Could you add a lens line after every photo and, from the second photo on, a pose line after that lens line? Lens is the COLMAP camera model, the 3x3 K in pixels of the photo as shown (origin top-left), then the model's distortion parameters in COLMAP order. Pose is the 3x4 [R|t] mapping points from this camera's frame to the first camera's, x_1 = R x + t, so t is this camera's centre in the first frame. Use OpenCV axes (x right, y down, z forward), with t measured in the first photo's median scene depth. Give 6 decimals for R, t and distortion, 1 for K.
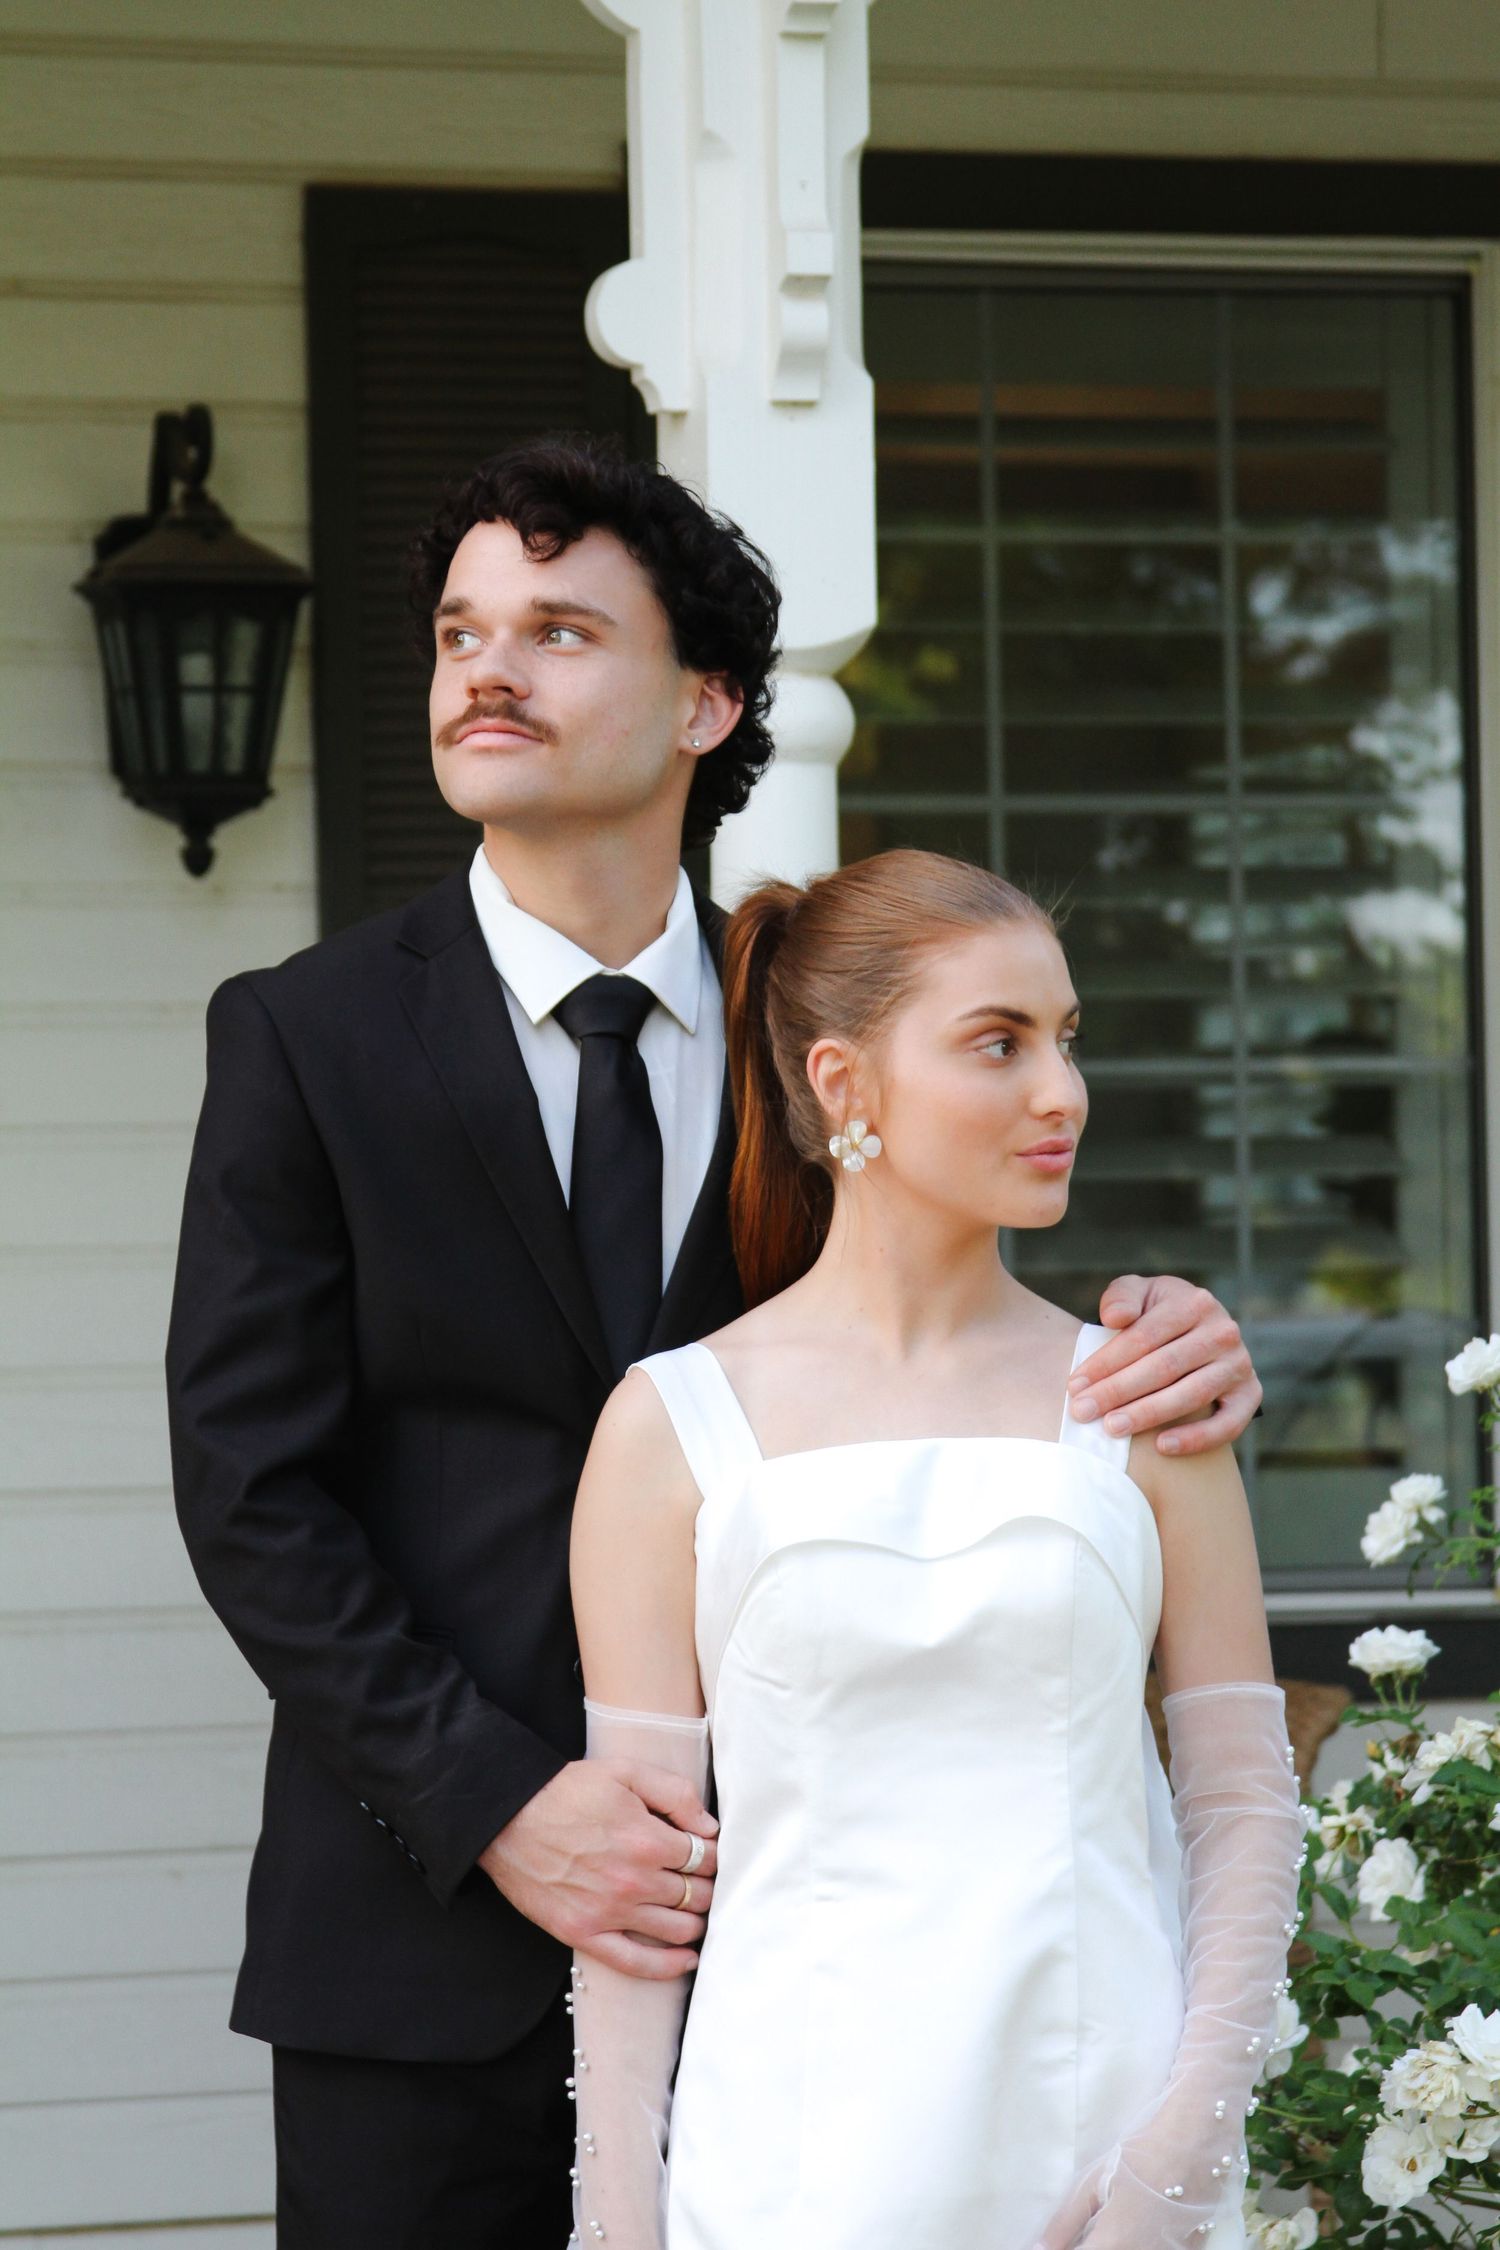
lens RADIAL K [[8696.6, 0, 657.3], [0, 8696.6, 1091.4], [0, 0, 1]] dist [0.450934, 0.000000]
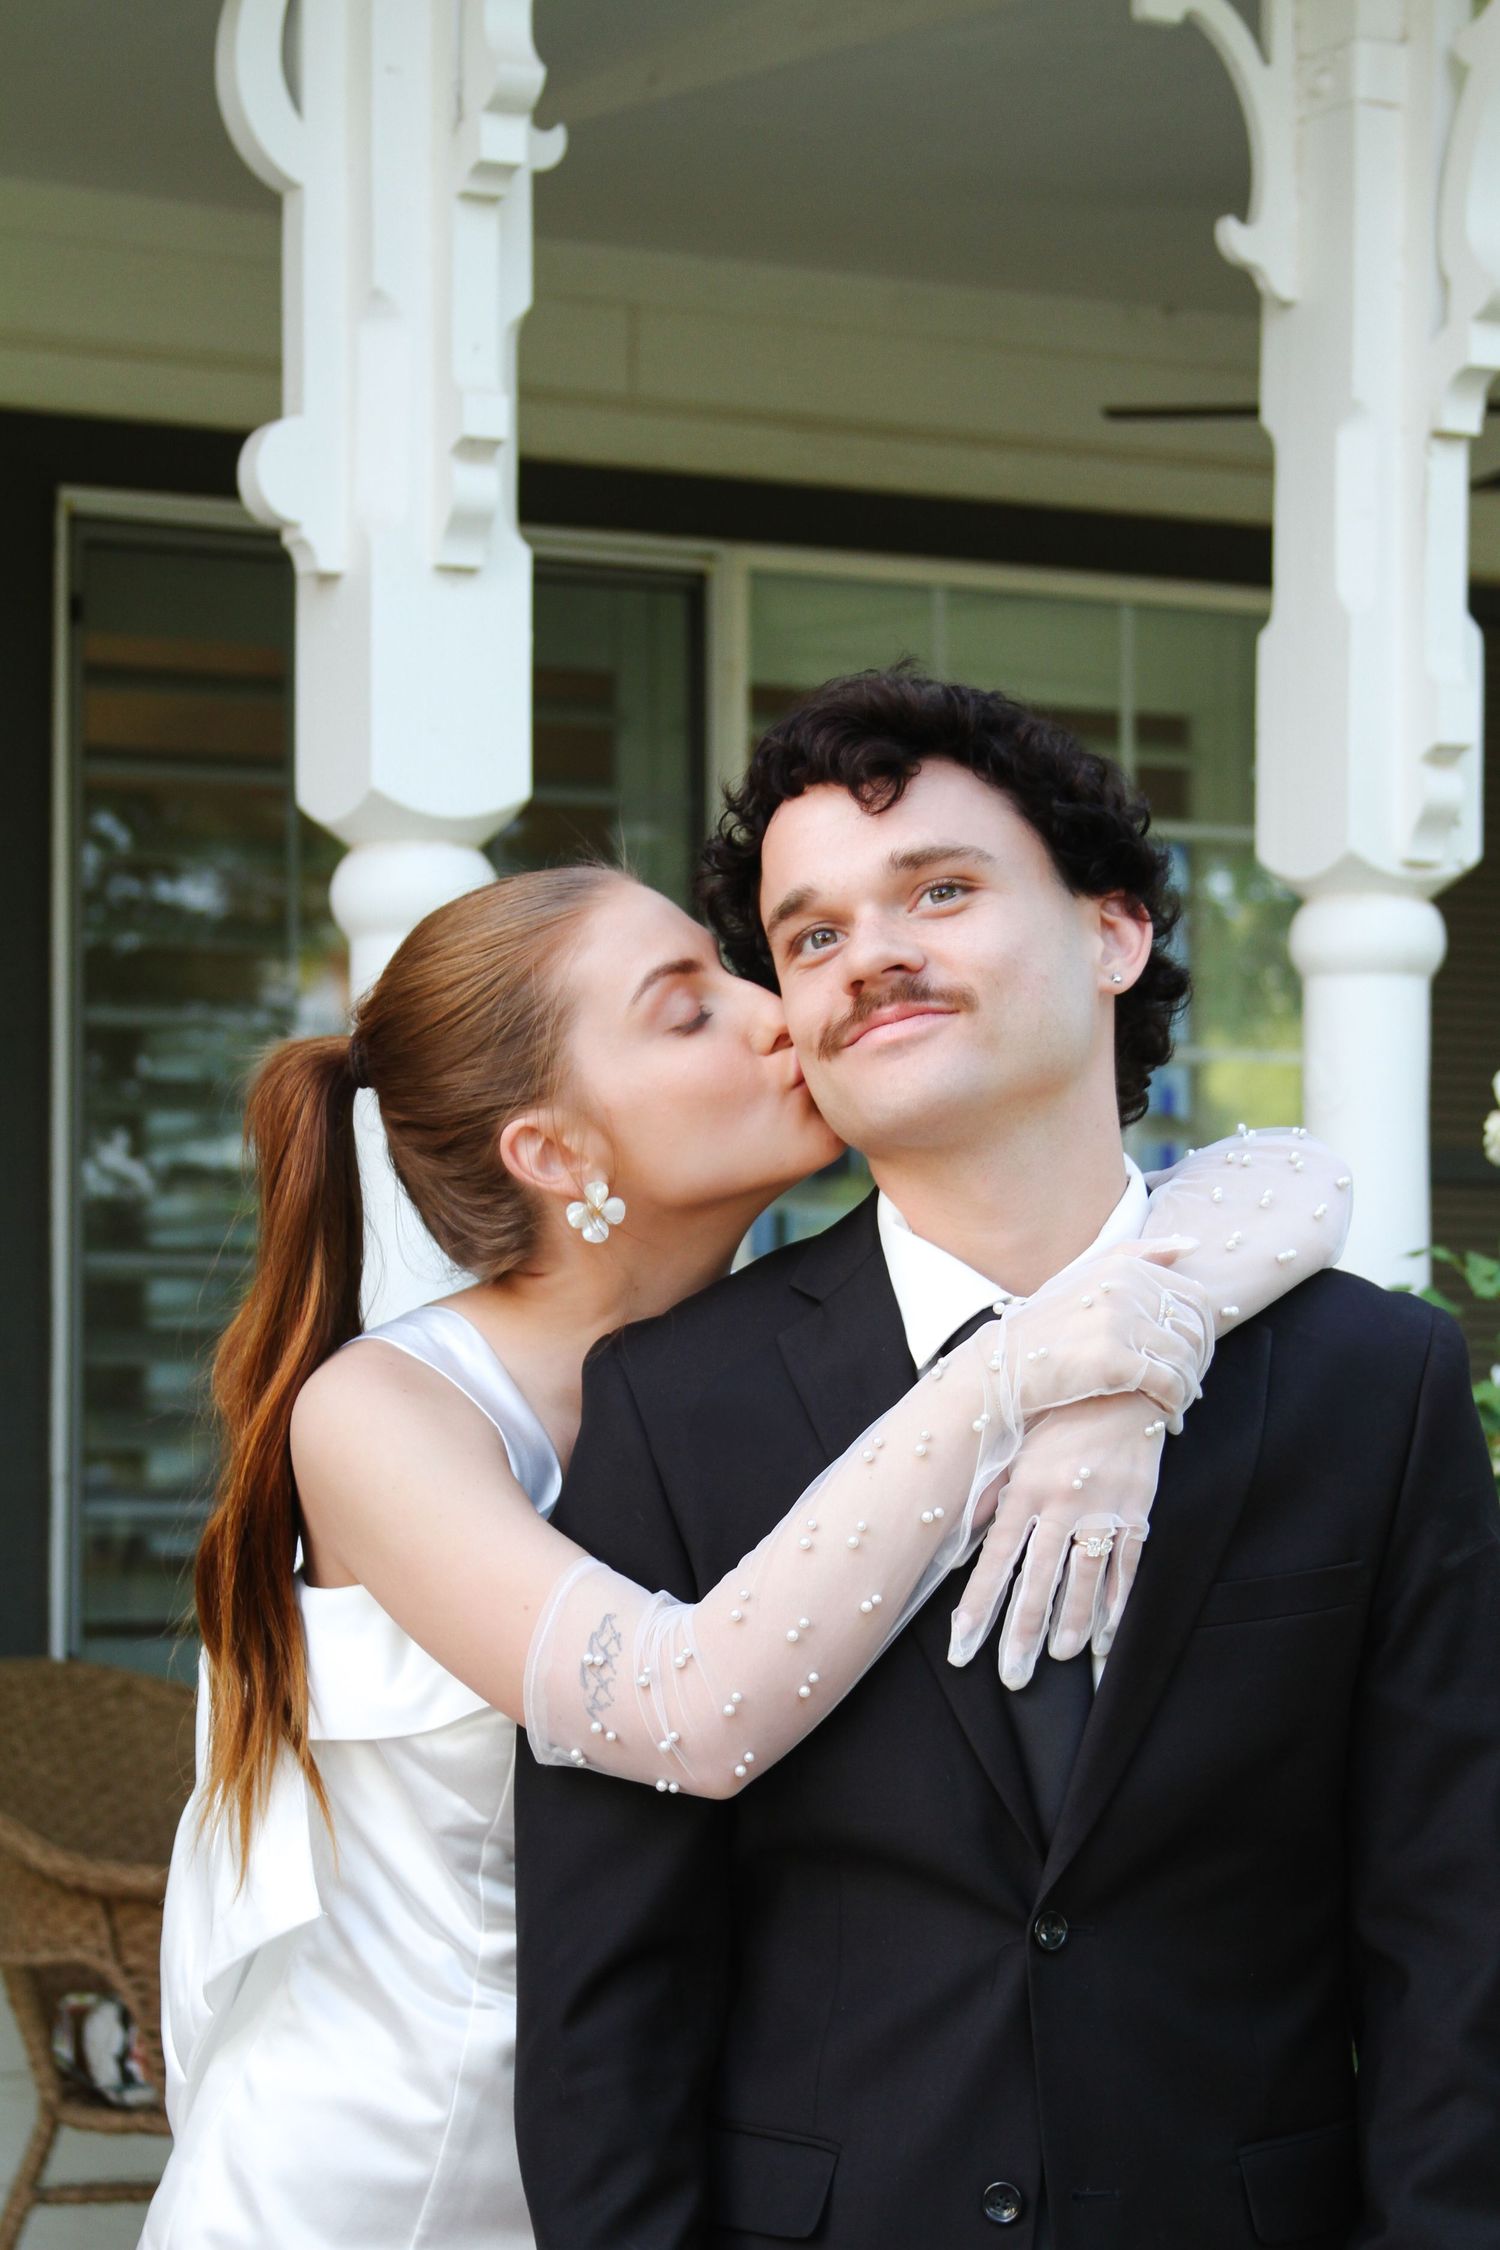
lens RADIAL K [[6158.8, 0, 747.2], [0, 6158.8, 1120.3], [0, 0, 1]] dist [0.162297, 0.000000]
pose [[0.976029, 0.031728, 0.215315, -0.121327], [-0.025012, 0.999114, -0.033847, 0.007013], [-0.216198, 0.027650, 0.975958, 0.384918]]
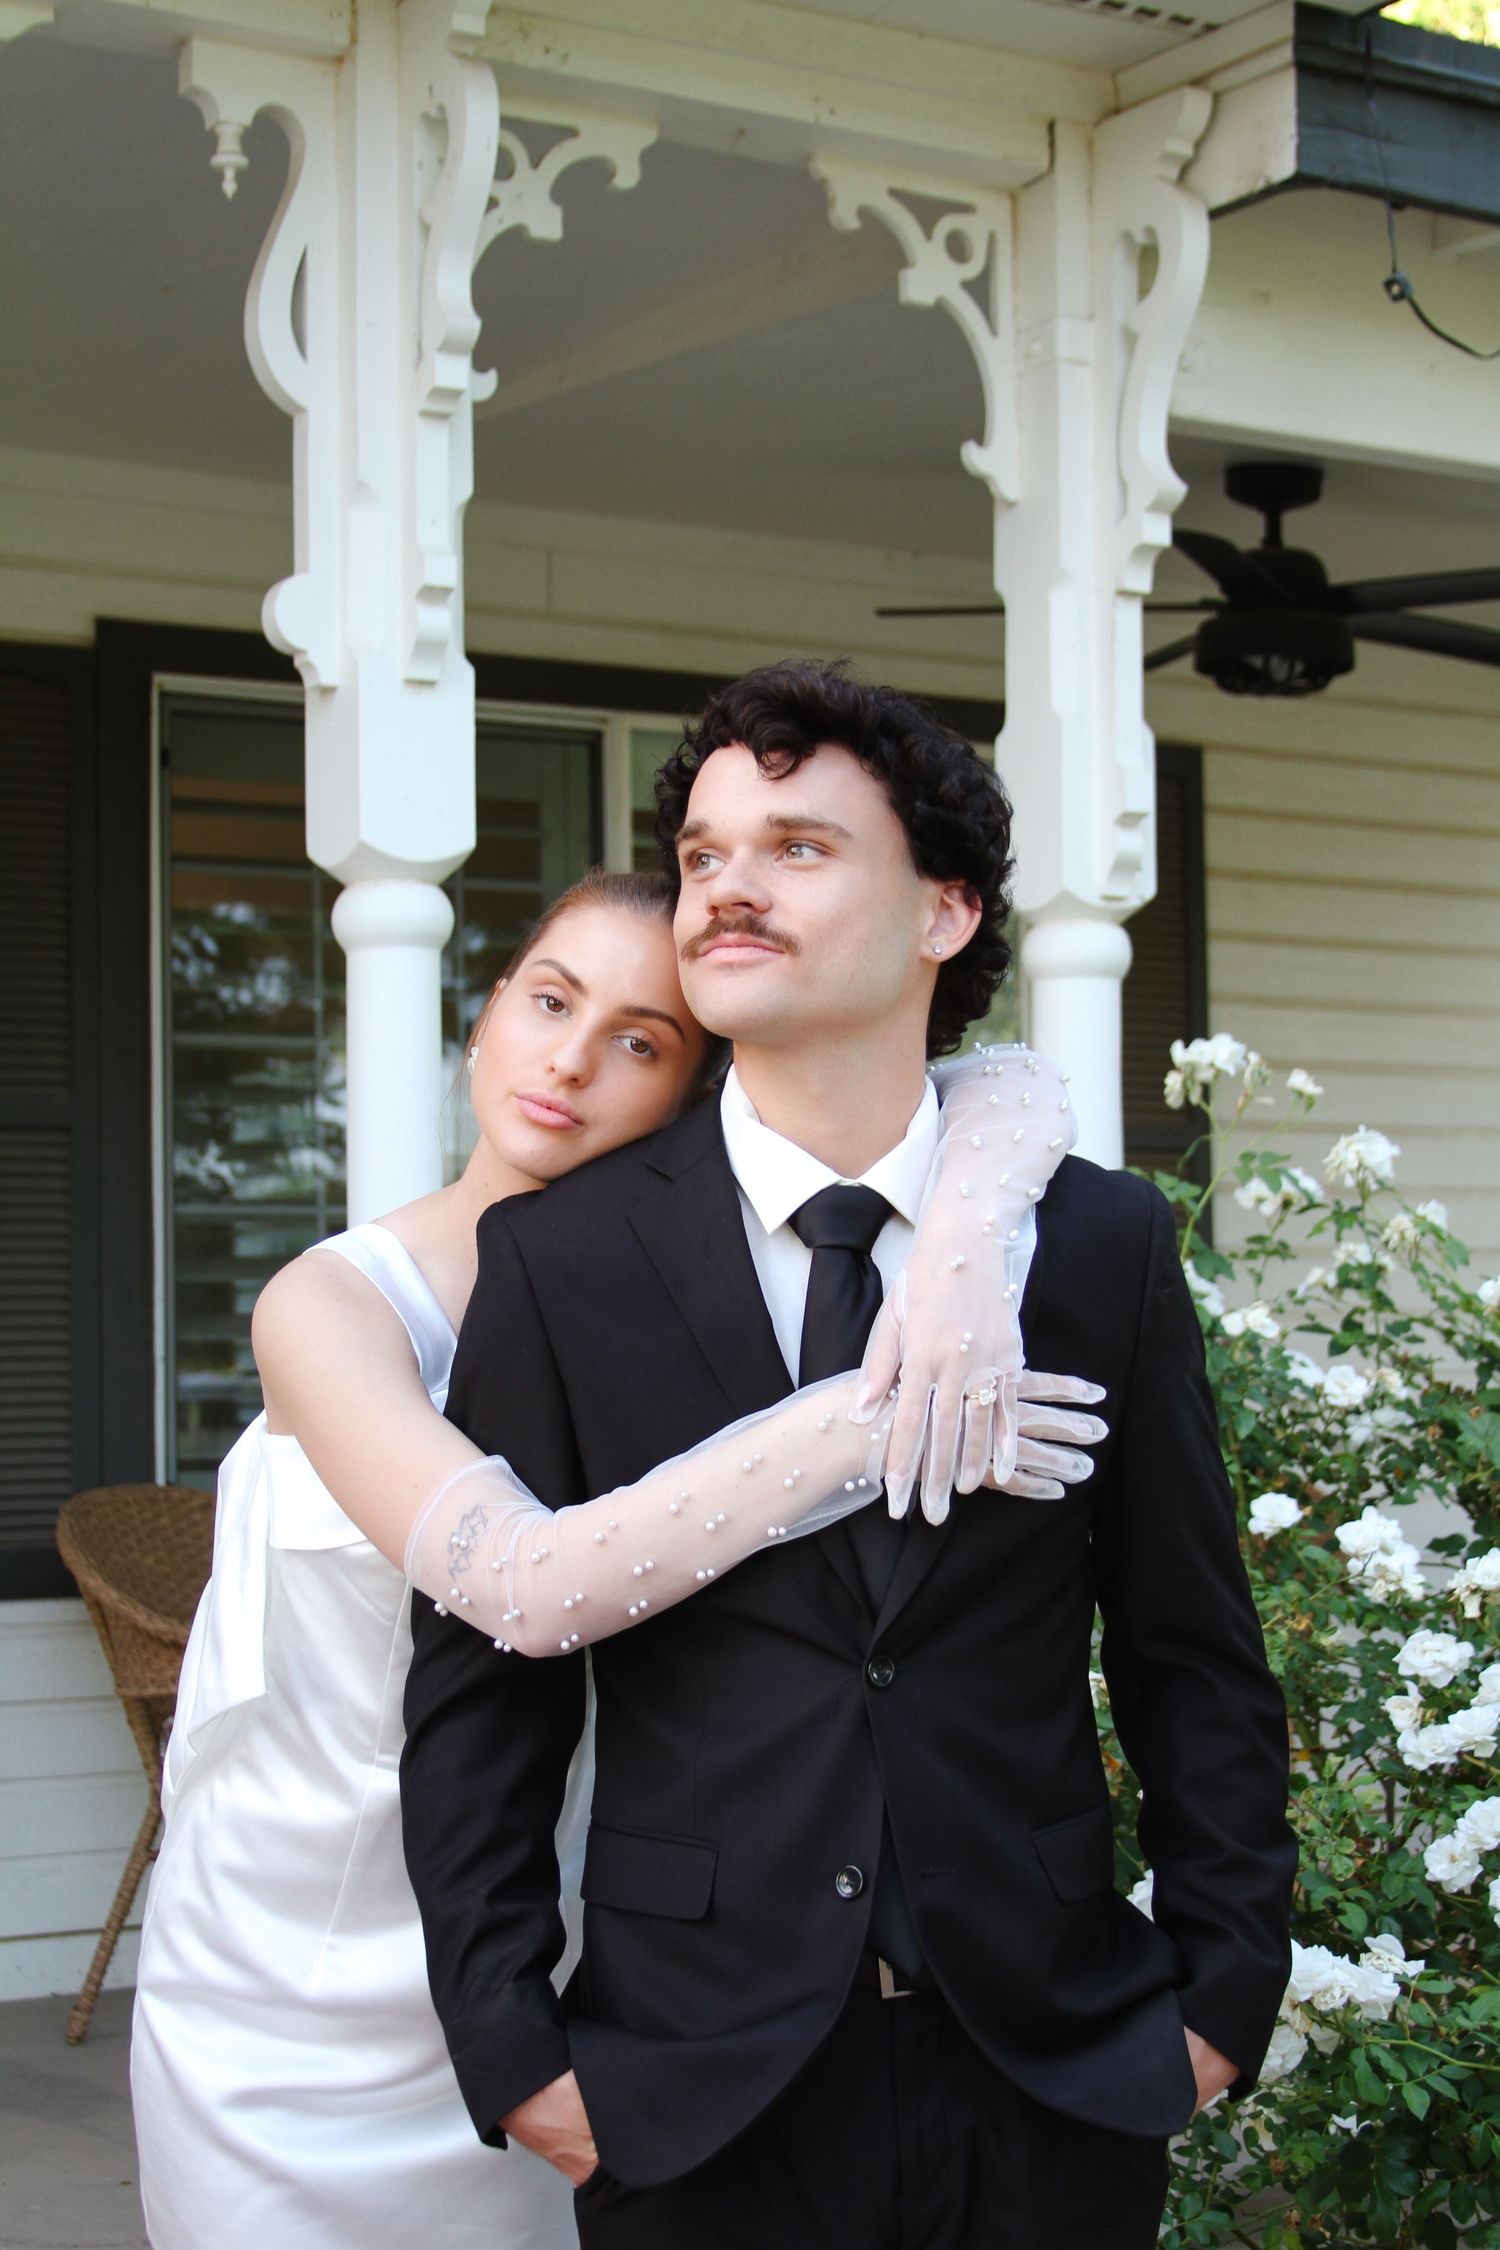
lens RADIAL K [[3941.1, 0, 753.2], [0, 3941.1, 1127.2], [0, 0, 1]] dist [-0.070760, 0.000000]
pose [[0.969276, 0.021164, 0.245064, -0.100122], [-0.011595, 0.999115, -0.040425, 0.017292], [-0.245702, 0.036341, 0.968664, 0.483501]]
